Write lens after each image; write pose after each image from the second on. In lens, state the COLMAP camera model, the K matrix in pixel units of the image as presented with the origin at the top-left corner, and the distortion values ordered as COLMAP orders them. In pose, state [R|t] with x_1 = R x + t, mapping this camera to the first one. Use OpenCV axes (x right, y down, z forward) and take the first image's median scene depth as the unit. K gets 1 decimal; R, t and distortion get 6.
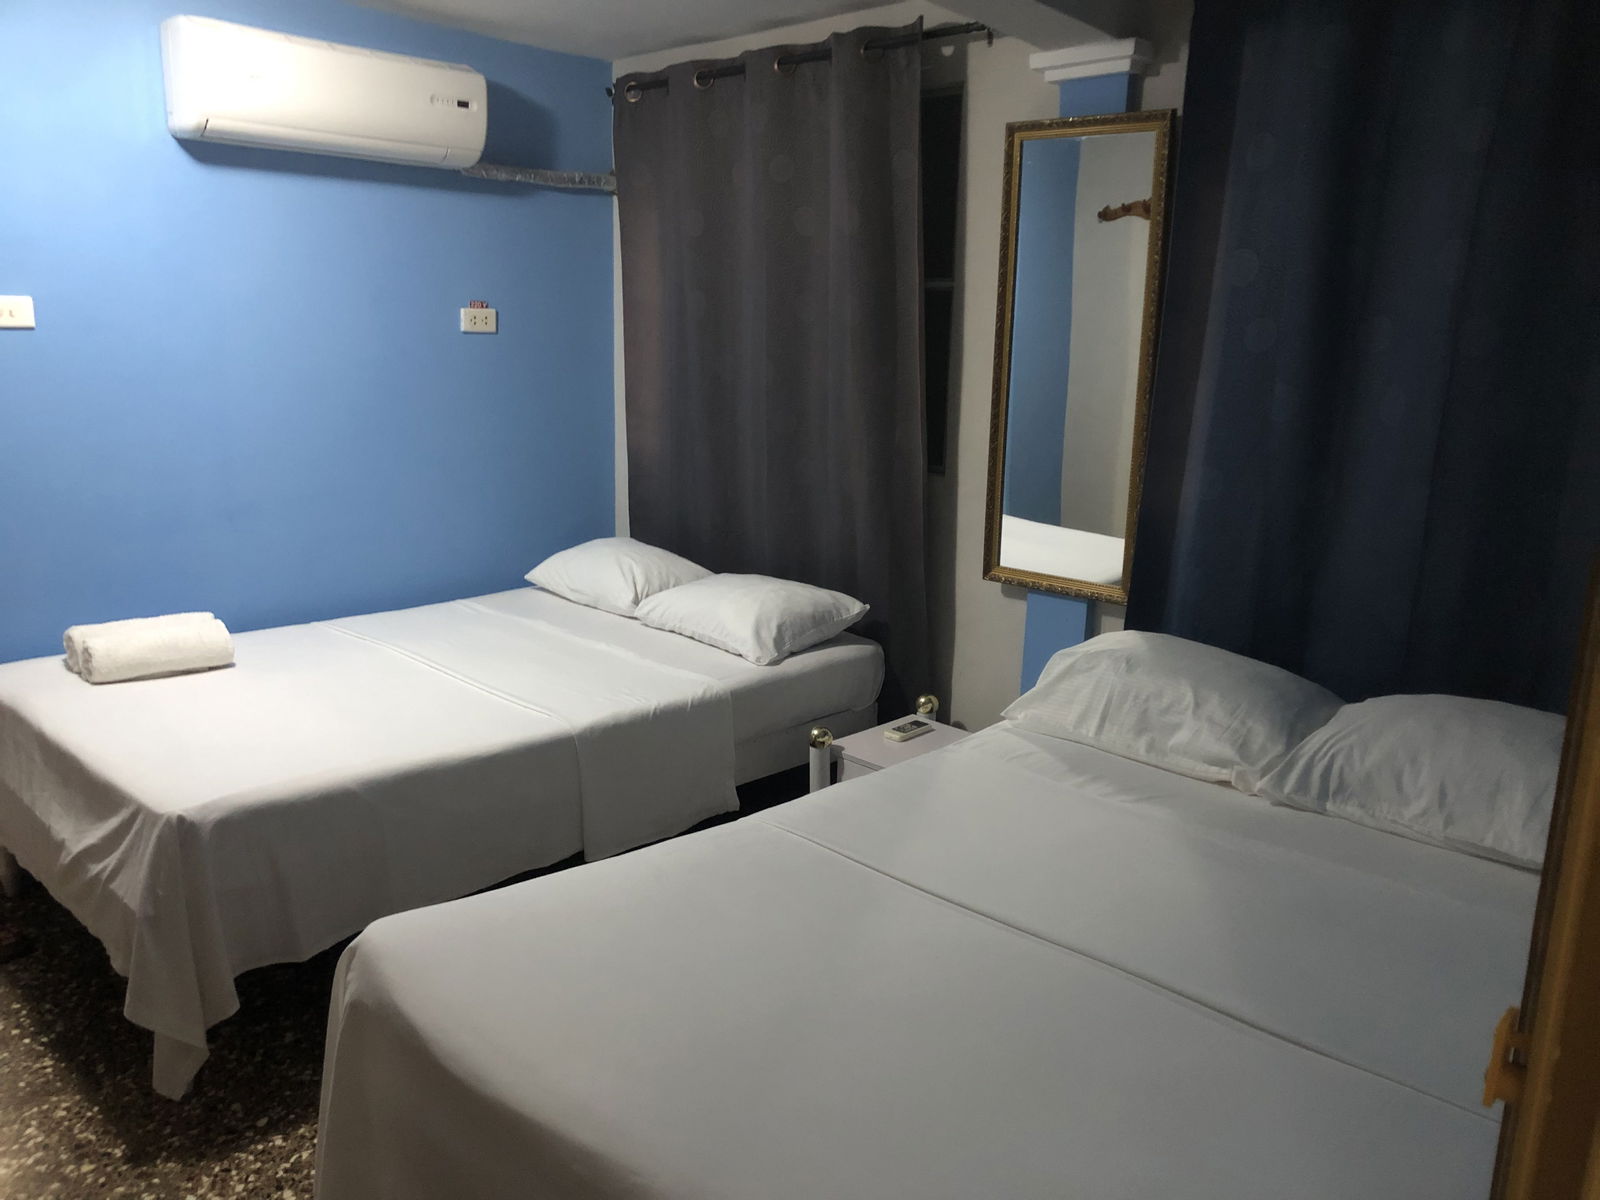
lens RADIAL K [[1265.6, 0, 800.0], [0, 1265.6, 600.0], [0, 0, 1]] dist [0.155261, -0.122646]
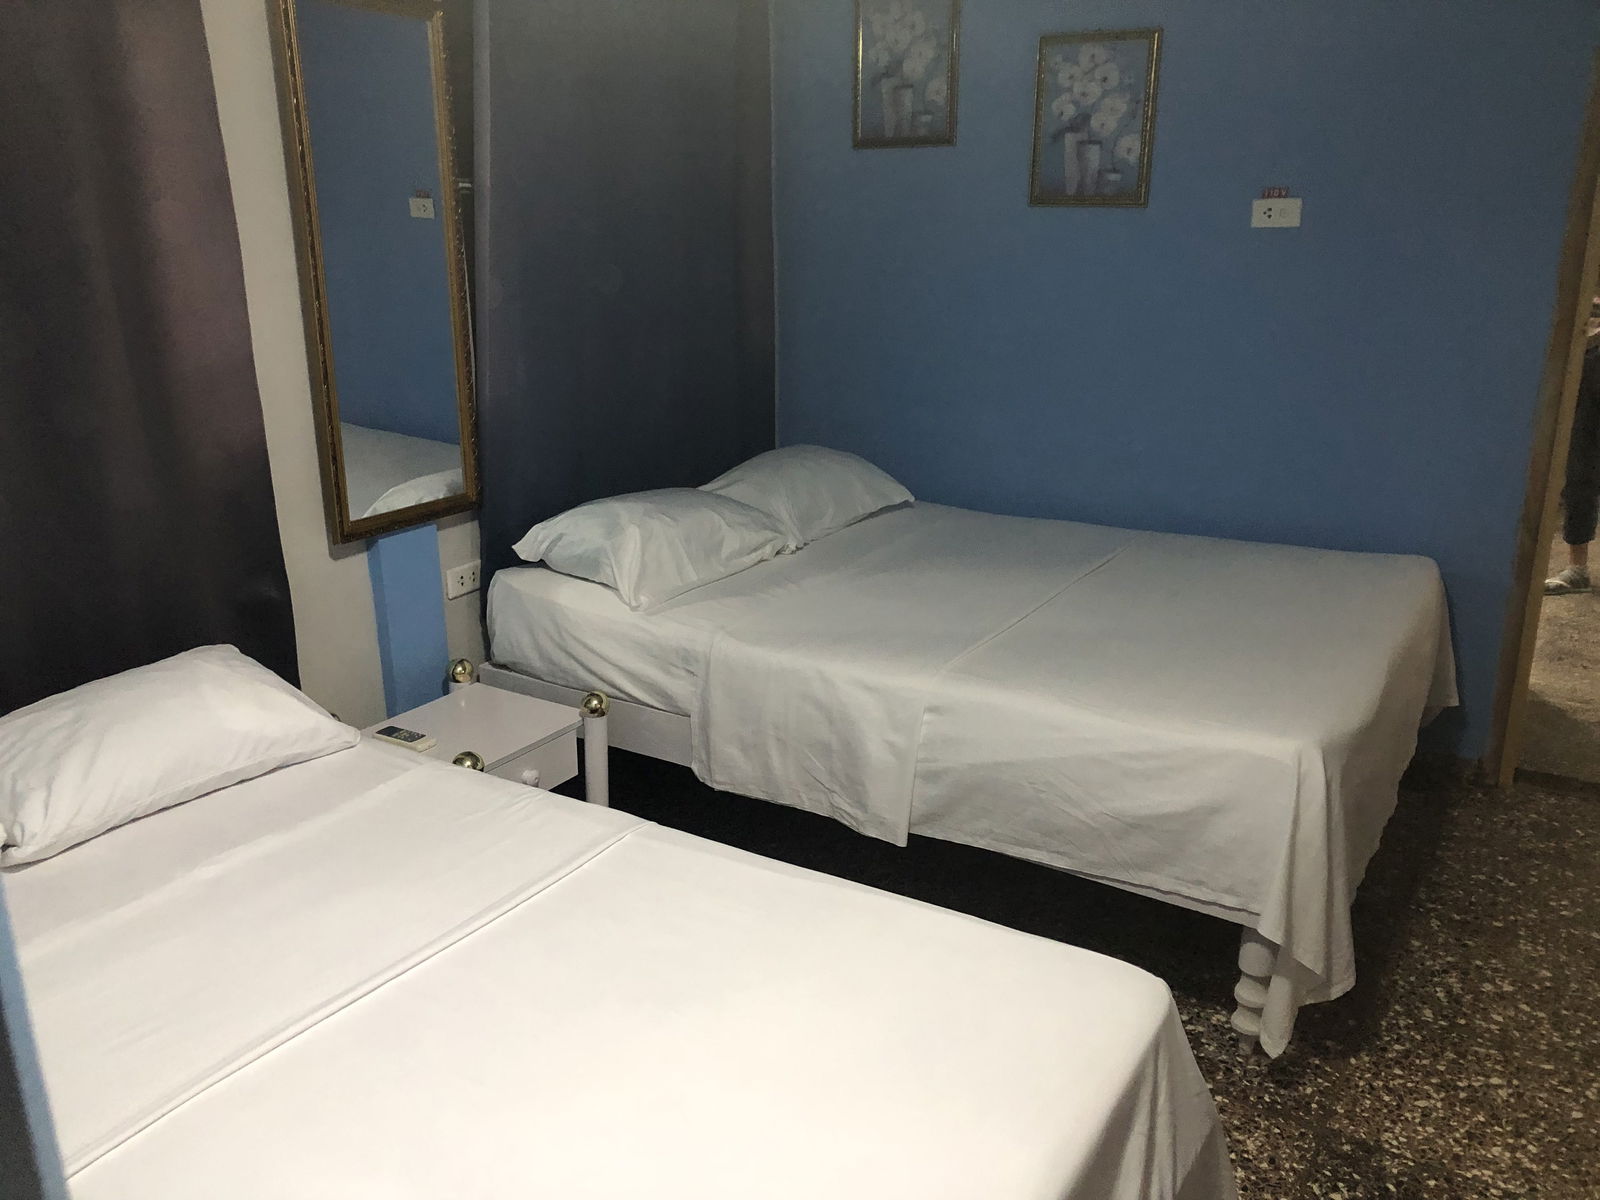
lens RADIAL K [[1265.6, 0, 800.0], [0, 1265.6, 600.0], [0, 0, 1]] dist [0.155261, -0.122646]
pose [[-0.217050, -0.298260, 0.929478, -0.852480], [0.221636, 0.912253, 0.344488, -0.248030], [-0.950666, 0.280777, -0.131900, 1.021387]]
